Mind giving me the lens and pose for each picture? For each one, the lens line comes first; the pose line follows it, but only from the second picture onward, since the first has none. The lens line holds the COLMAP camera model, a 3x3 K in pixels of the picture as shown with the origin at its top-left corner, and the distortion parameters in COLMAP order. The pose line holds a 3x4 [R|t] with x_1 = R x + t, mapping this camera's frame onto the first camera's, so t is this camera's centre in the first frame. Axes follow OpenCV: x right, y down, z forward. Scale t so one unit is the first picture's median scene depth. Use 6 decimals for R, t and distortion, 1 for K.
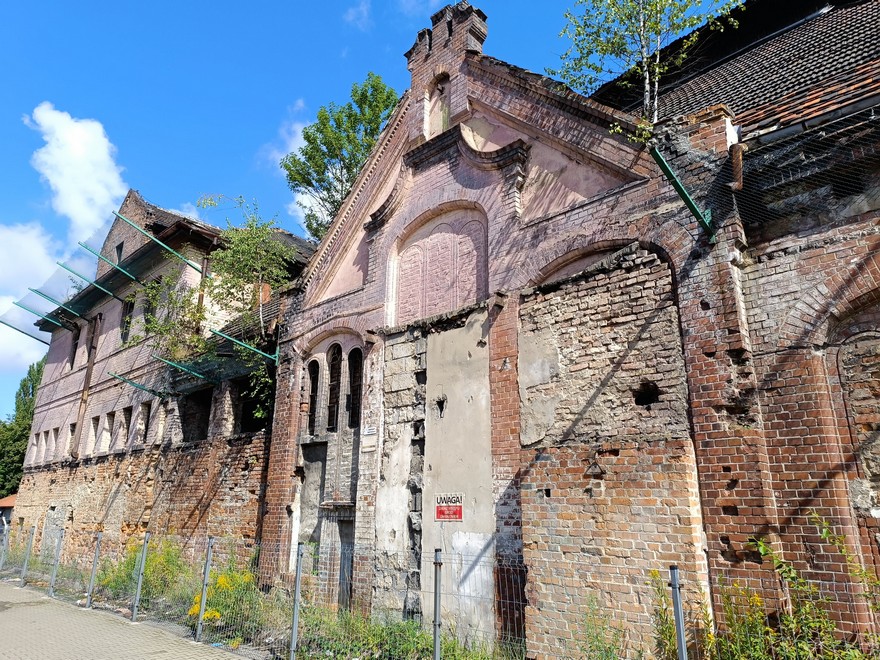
lens RADIAL K [[608.5, 0, 439.7], [0, 608.5, 324.0], [0, 0, 1]] dist [0.027254, -0.032003]
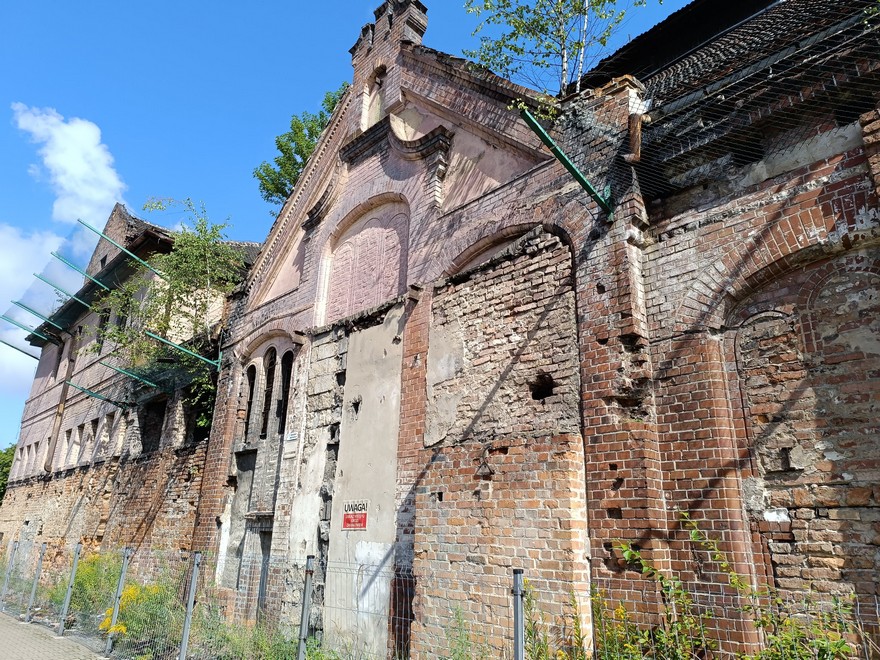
lens RADIAL K [[608.5, 0, 445.1], [0, 608.5, 329.2], [0, 0, 1]] dist [0.027254, -0.032003]
pose [[0.999525, 0.003671, -0.030585, 0.177005], [-0.004684, 0.999440, -0.033134, 0.047198], [0.030446, 0.033262, 0.998983, 0.066041]]
